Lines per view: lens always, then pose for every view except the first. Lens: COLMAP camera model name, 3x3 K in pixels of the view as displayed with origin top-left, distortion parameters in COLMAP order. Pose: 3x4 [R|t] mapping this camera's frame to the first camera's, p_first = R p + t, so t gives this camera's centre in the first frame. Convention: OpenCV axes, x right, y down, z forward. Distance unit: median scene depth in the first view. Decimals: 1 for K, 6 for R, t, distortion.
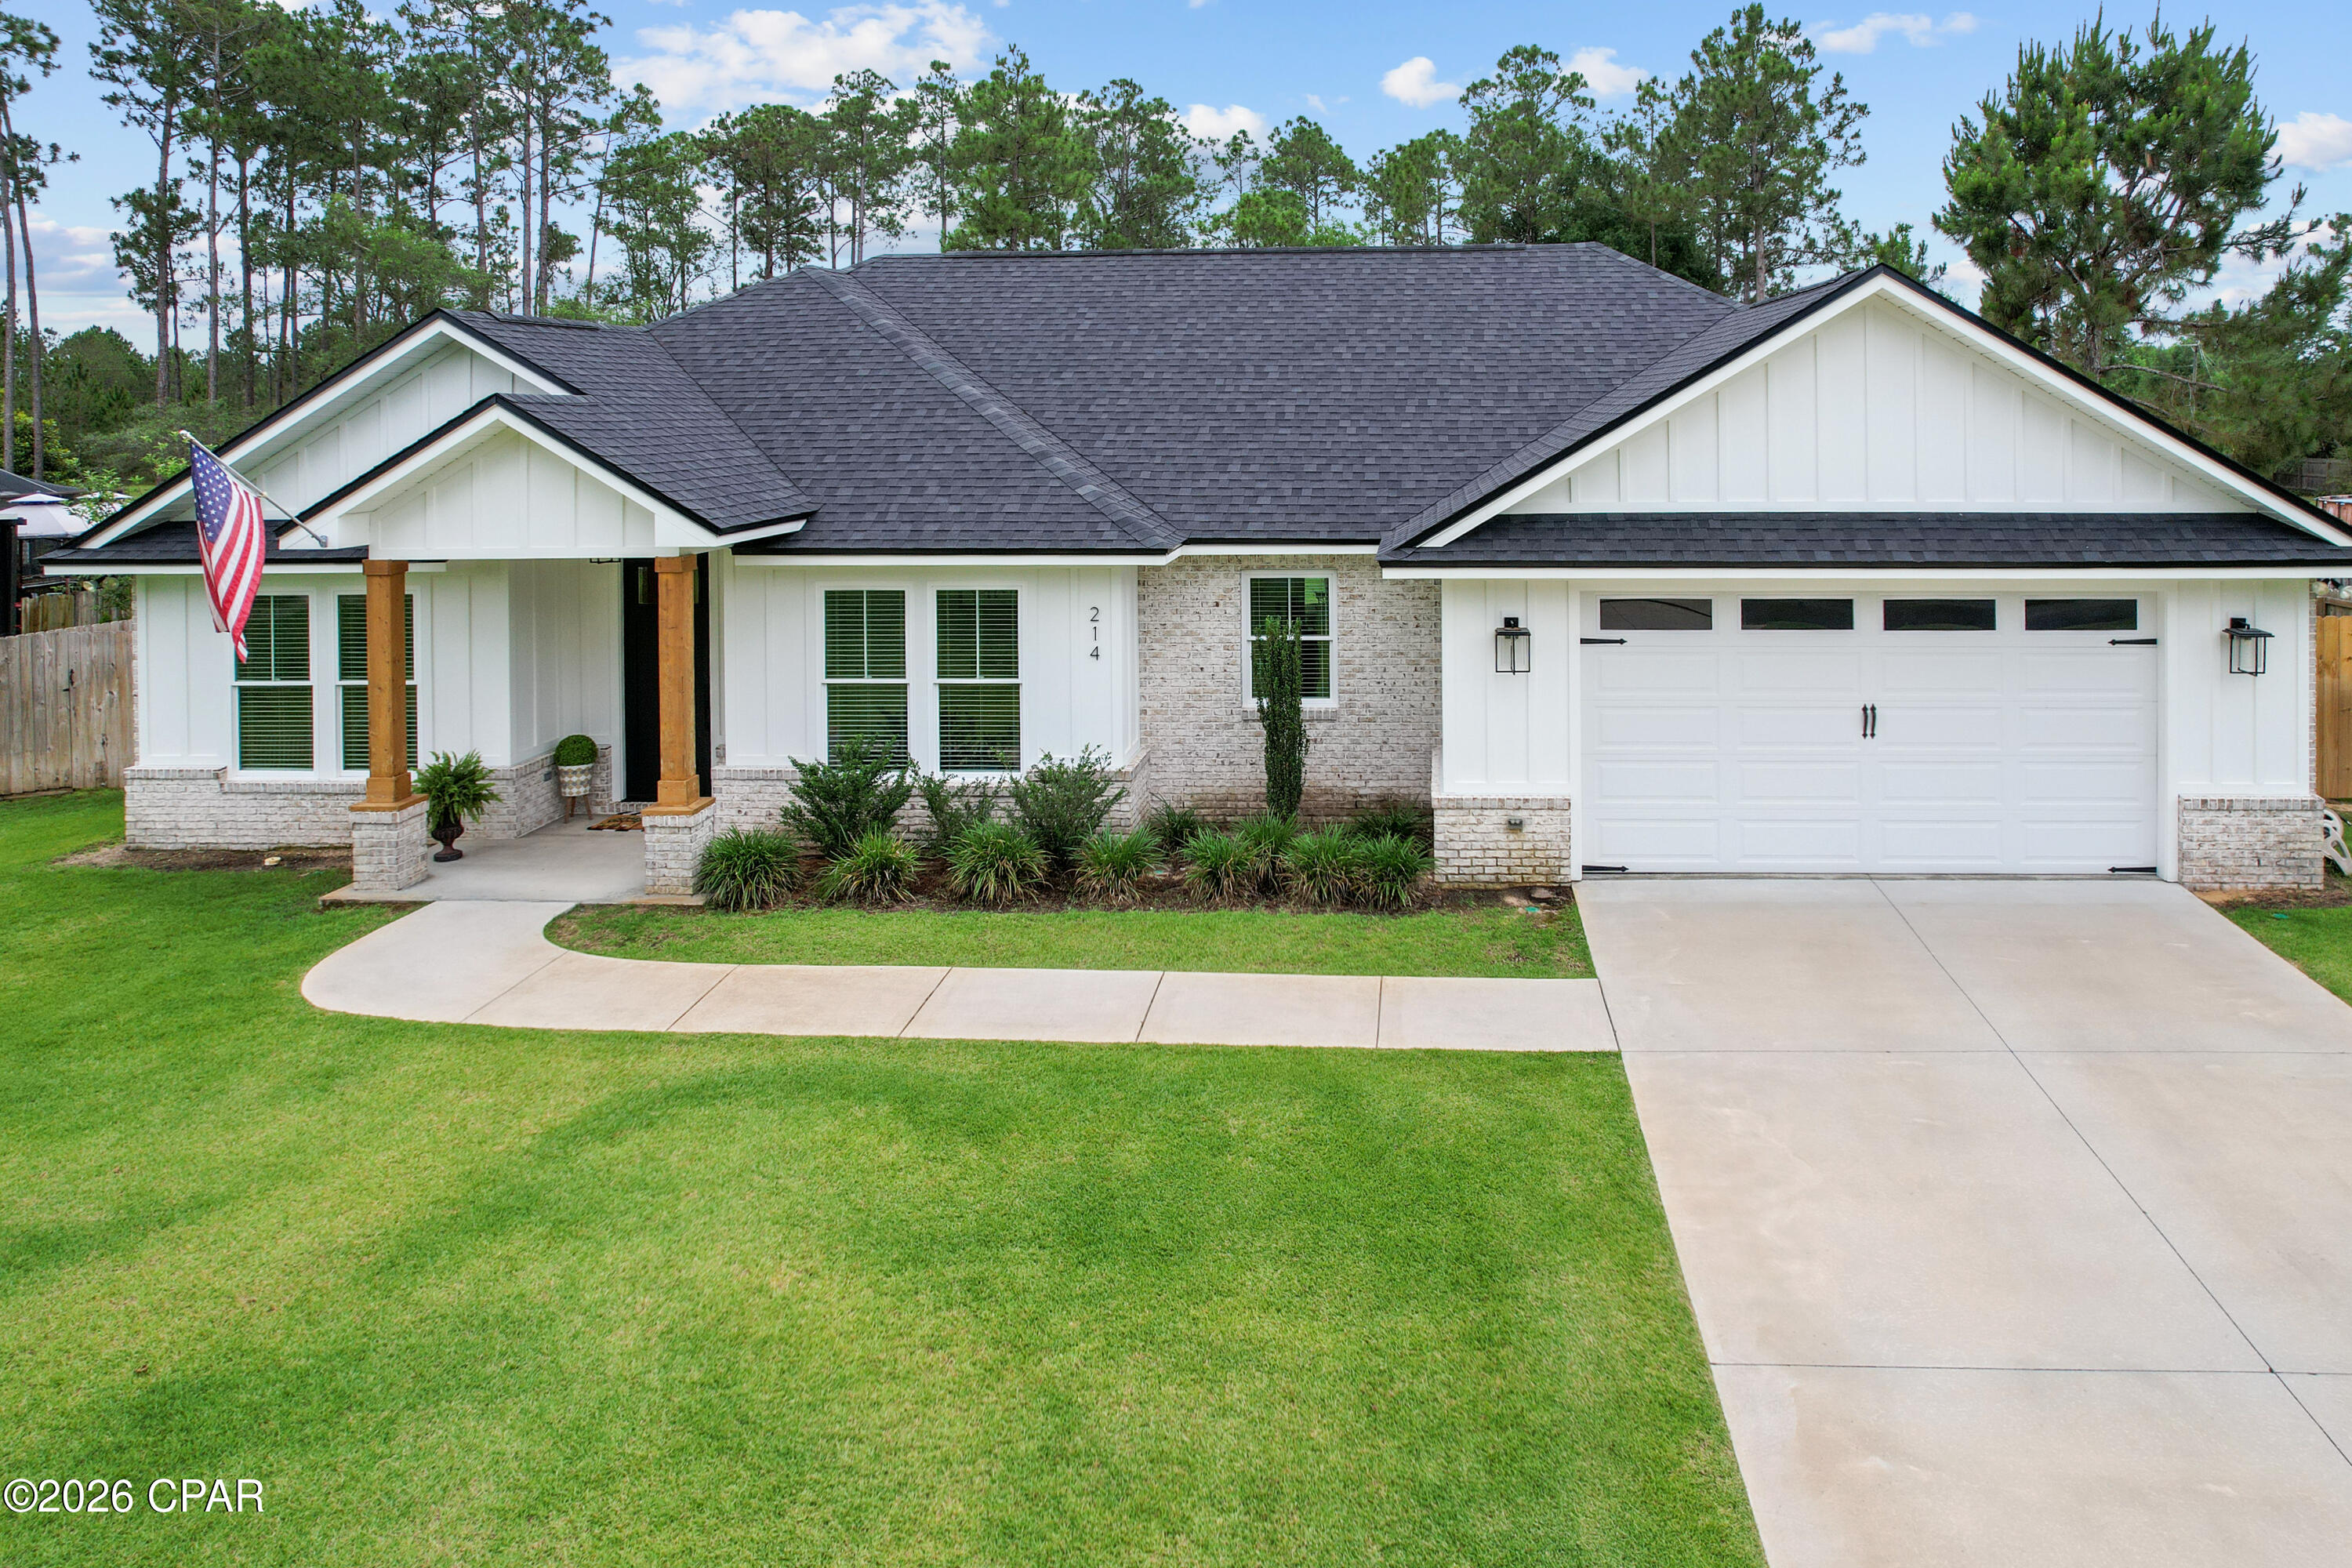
lens RADIAL K [[1595.0, 0, 1361.9], [0, 1595.0, 441.8], [0, 0, 1]] dist [-0.024821, 0.005365]
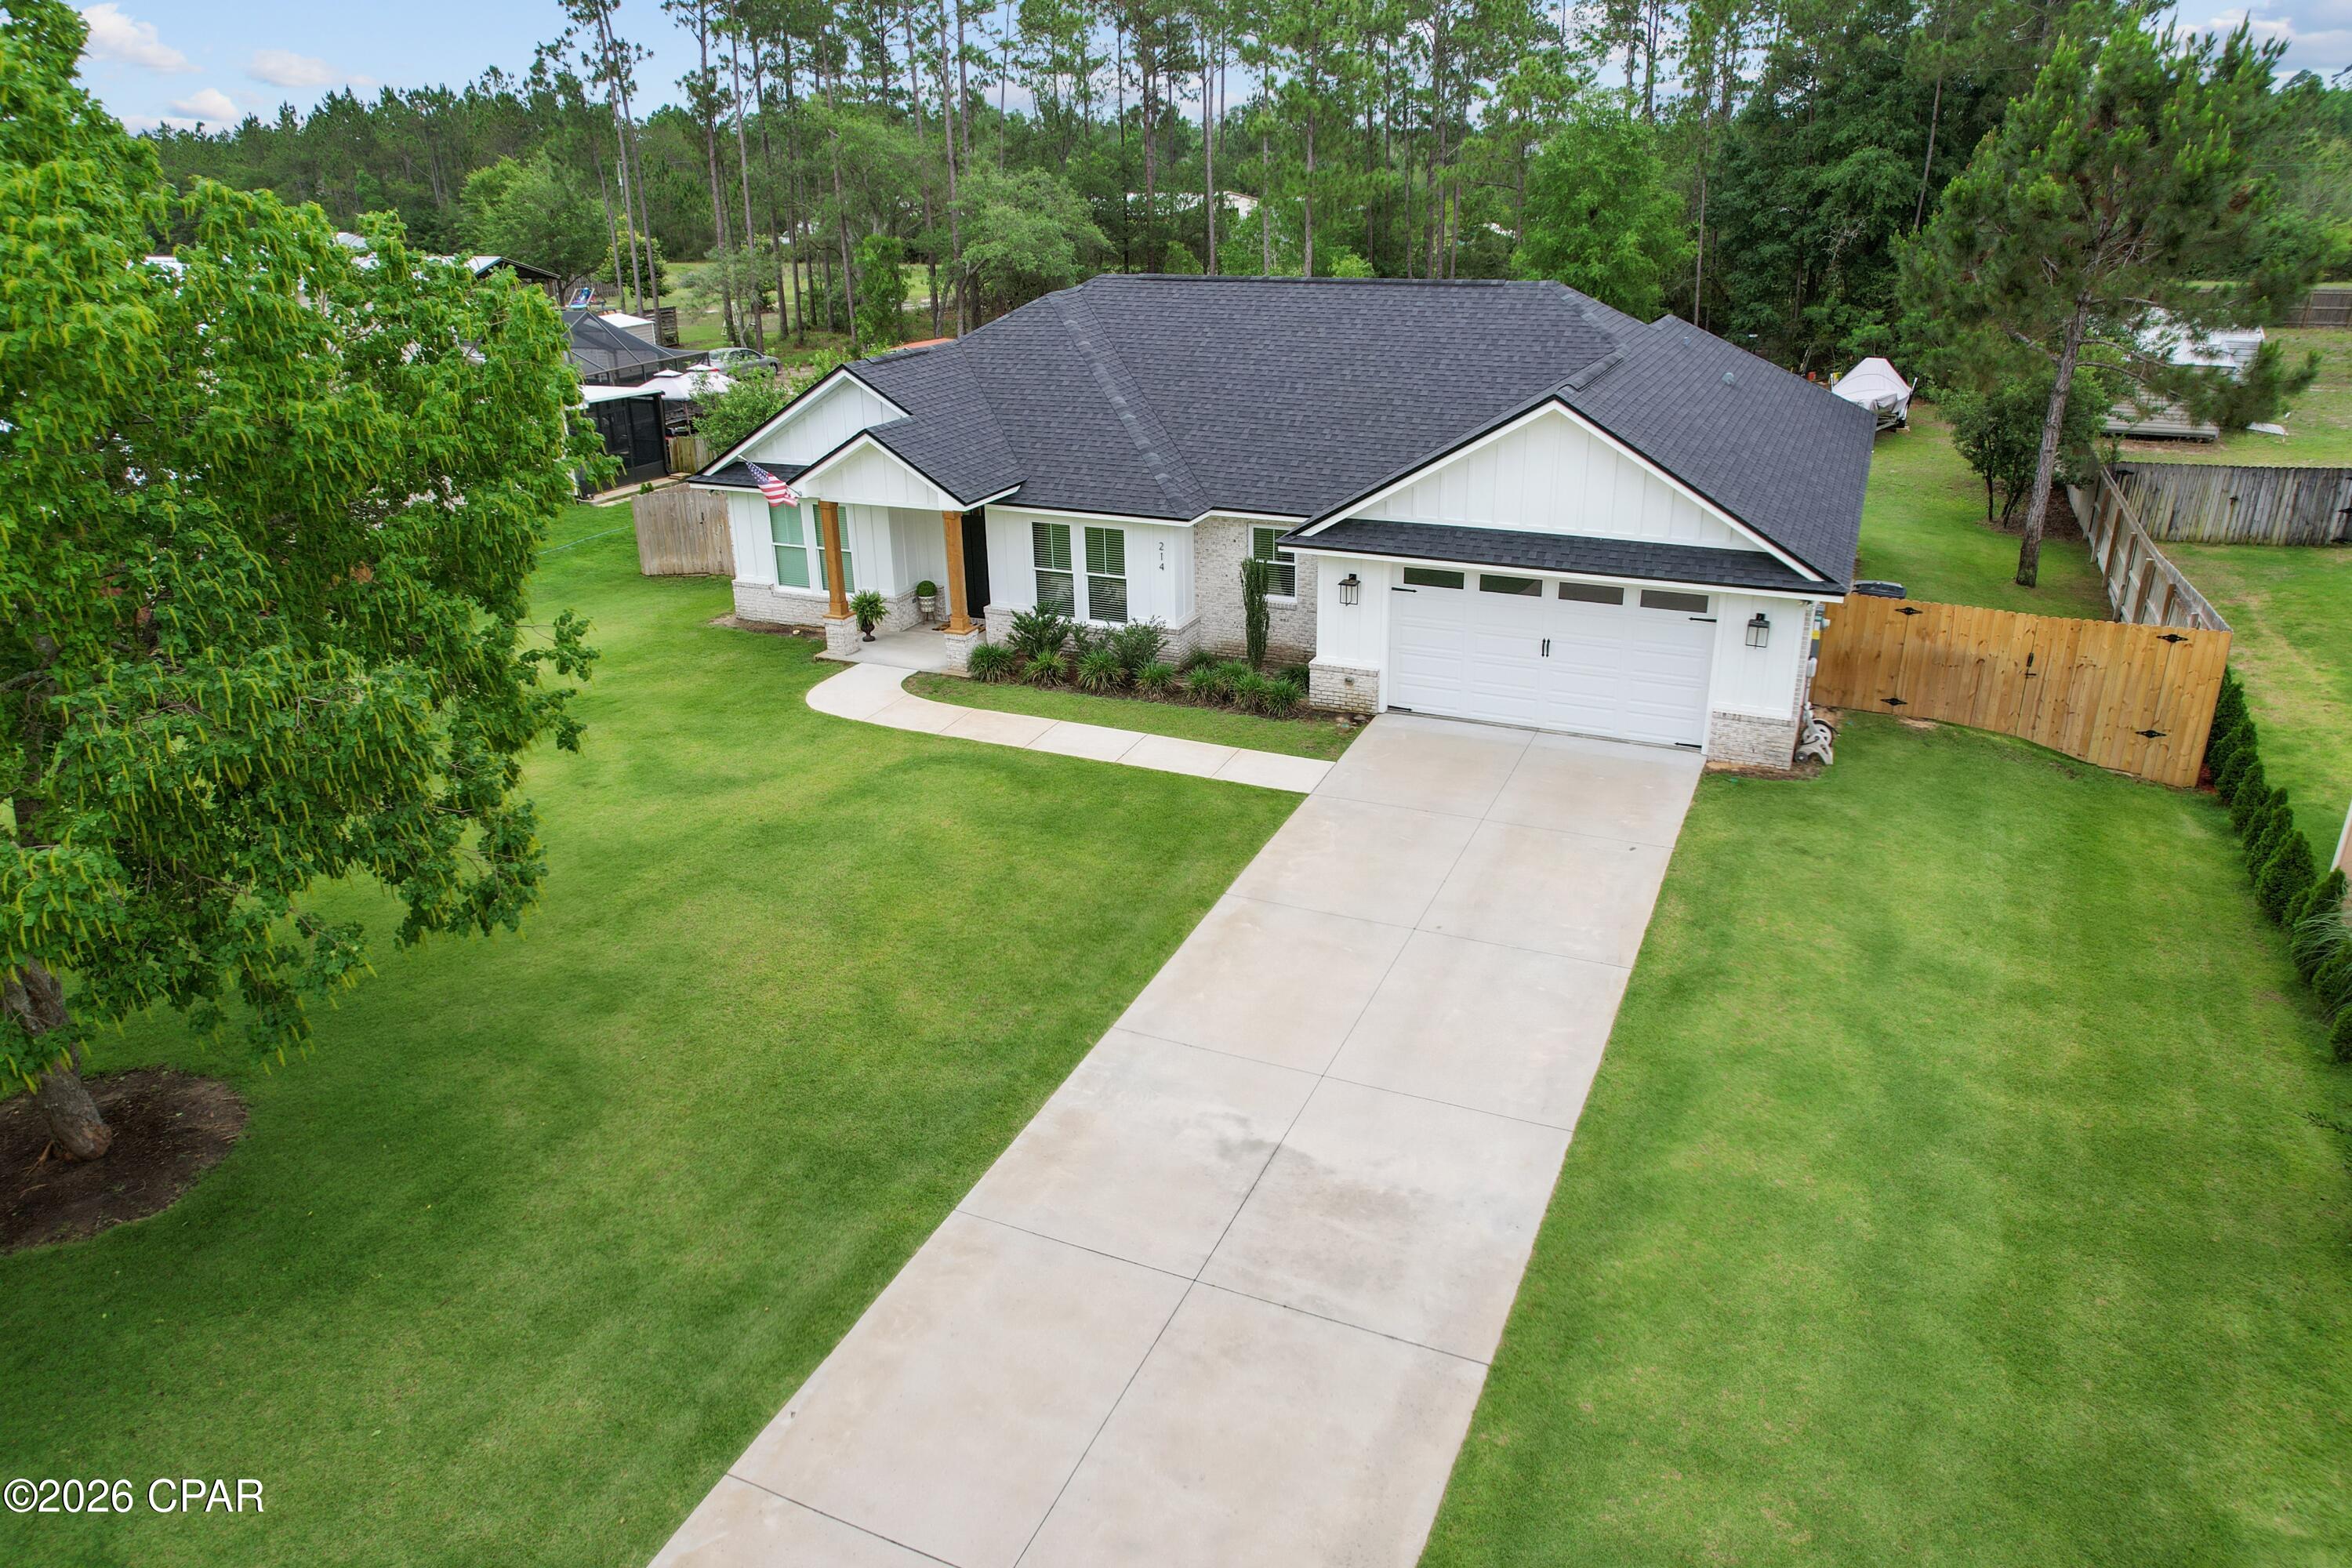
lens RADIAL K [[1570.7, 0, 1192.5], [0, 1570.7, 782.1], [0, 0, 1]] dist [-0.038628, 0.020584]
pose [[0.930228, 0.131384, -0.342657, 0.551447], [0.002563, 0.931368, 0.364070, -0.313649], [0.366973, -0.339546, 0.866048, -0.695002]]
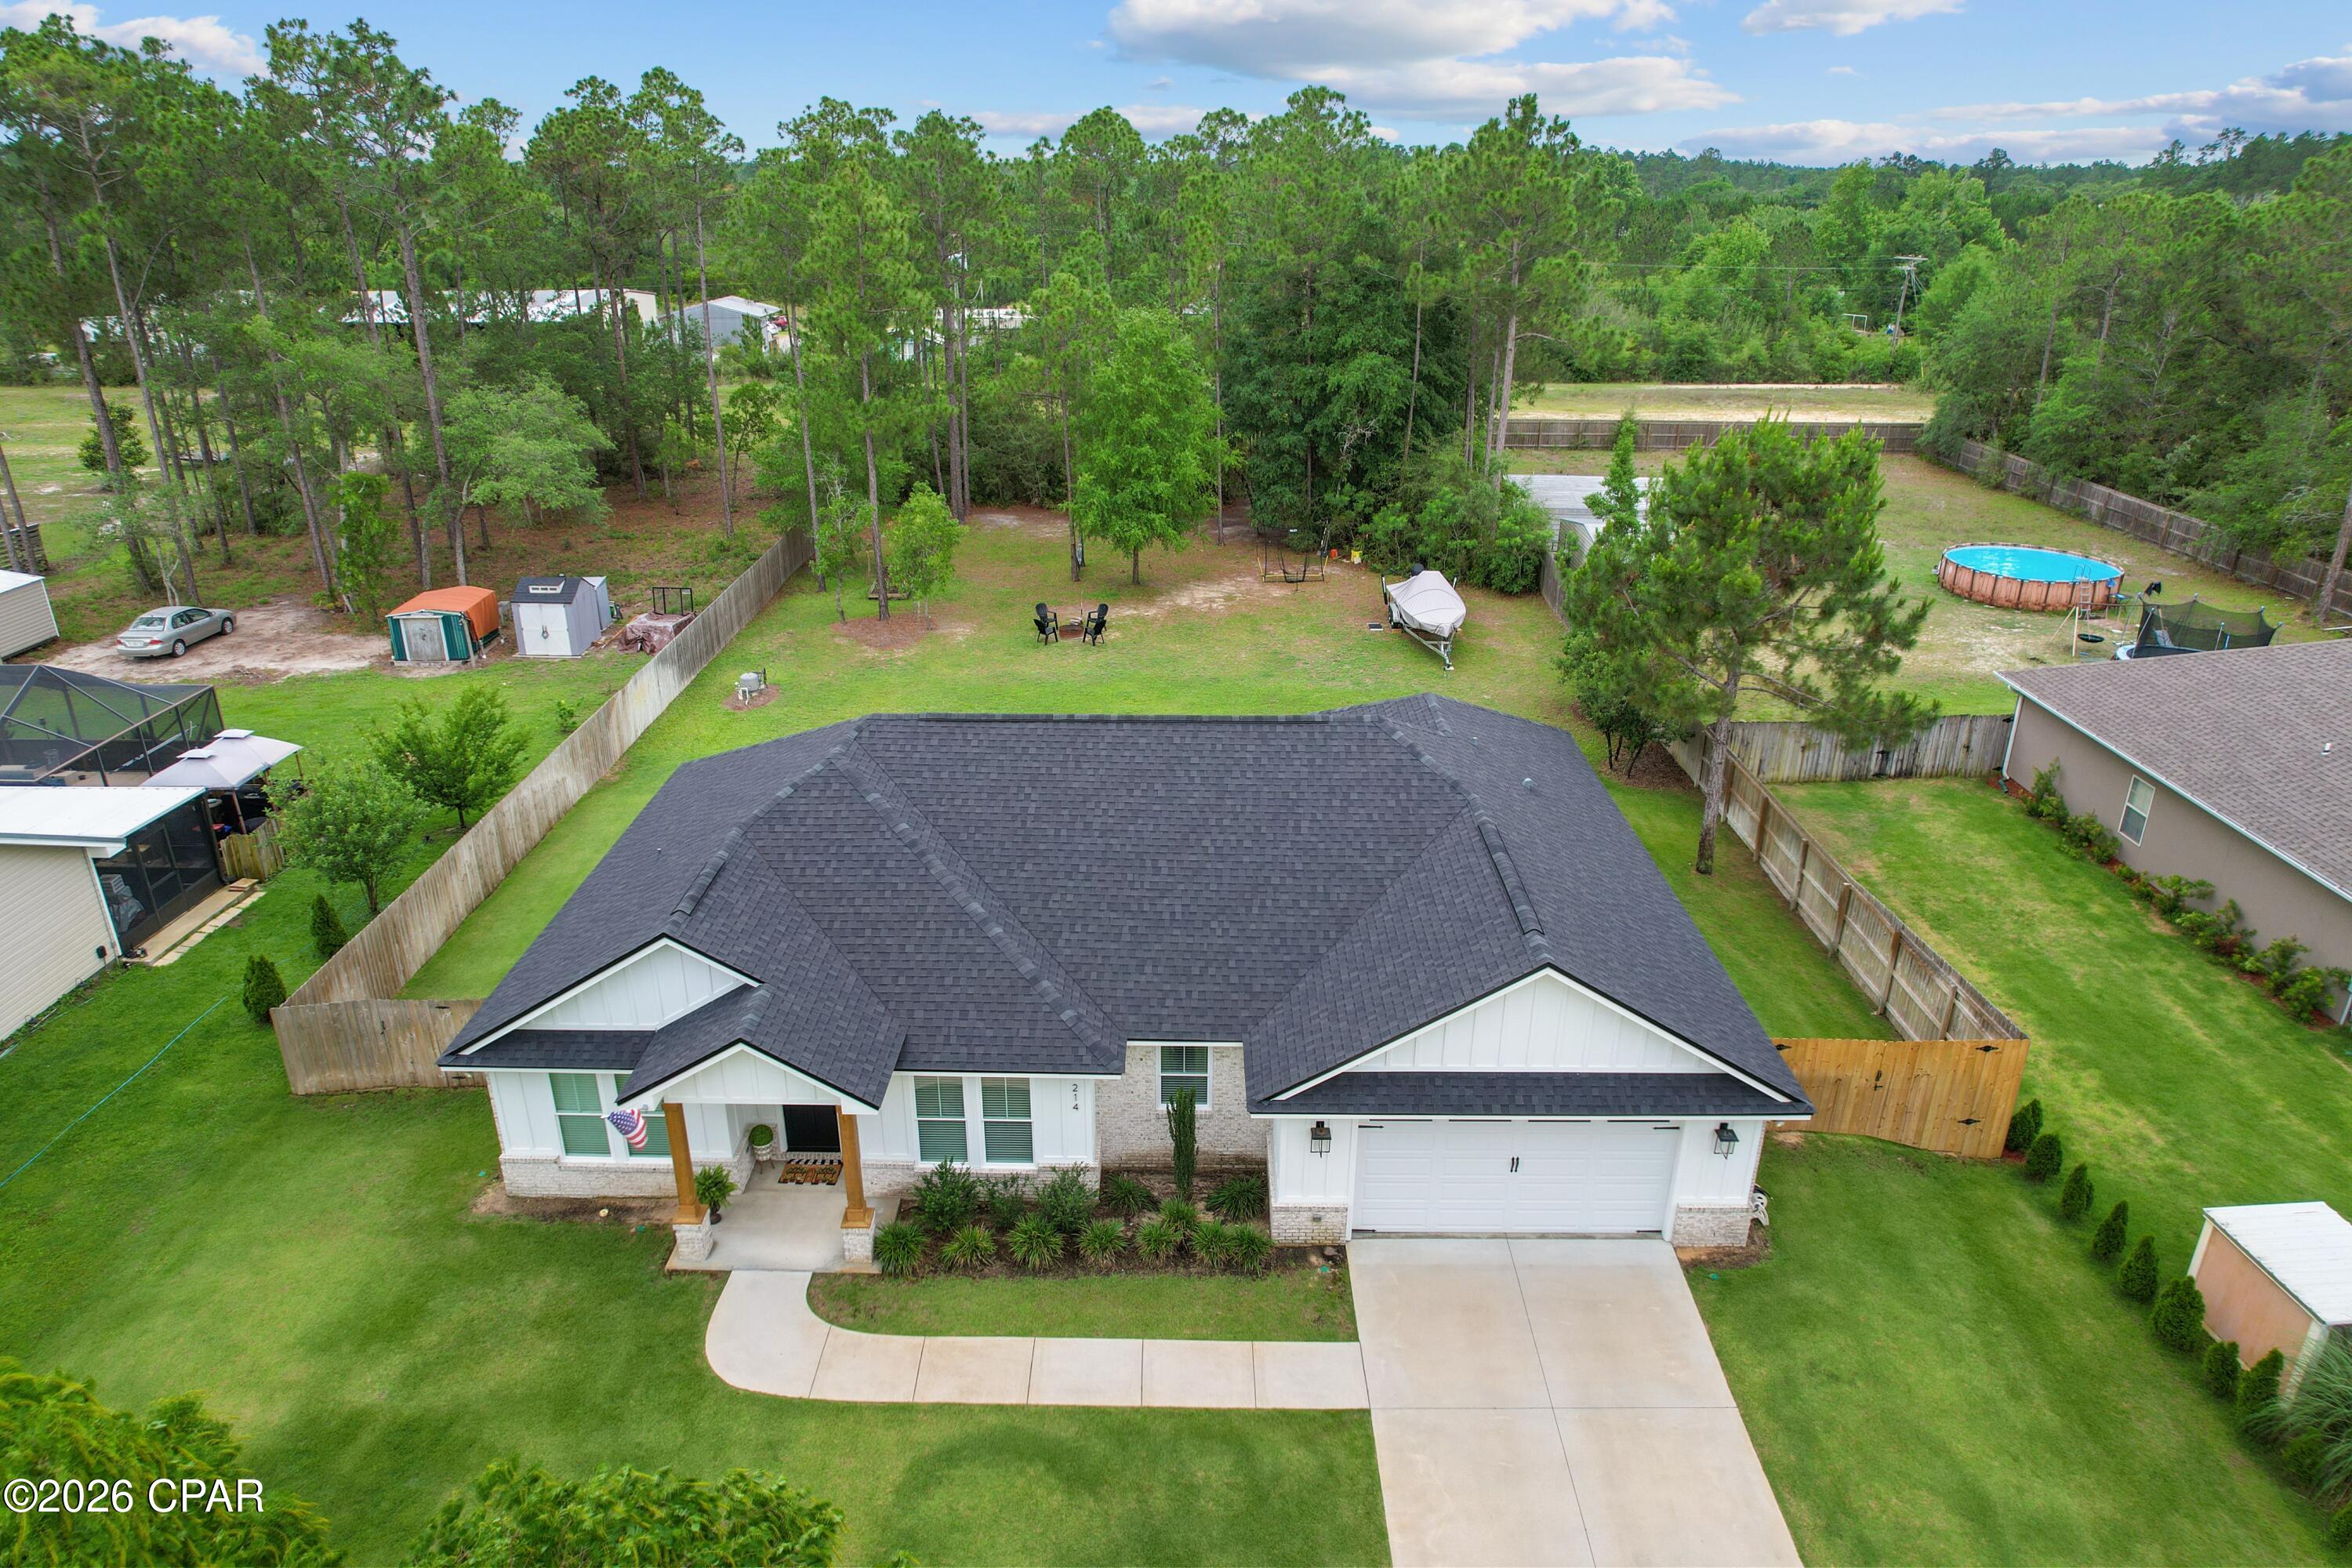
lens RADIAL K [[1493.4, 0, 1170.2], [0, 1493.4, 784.1], [0, 0, 1]] dist [-0.033684, 0.002465]
pose [[0.999393, -0.002403, 0.034751, -0.124667], [-0.010857, 0.926439, 0.376287, -0.822138], [-0.033098, -0.376436, 0.925851, -0.372350]]
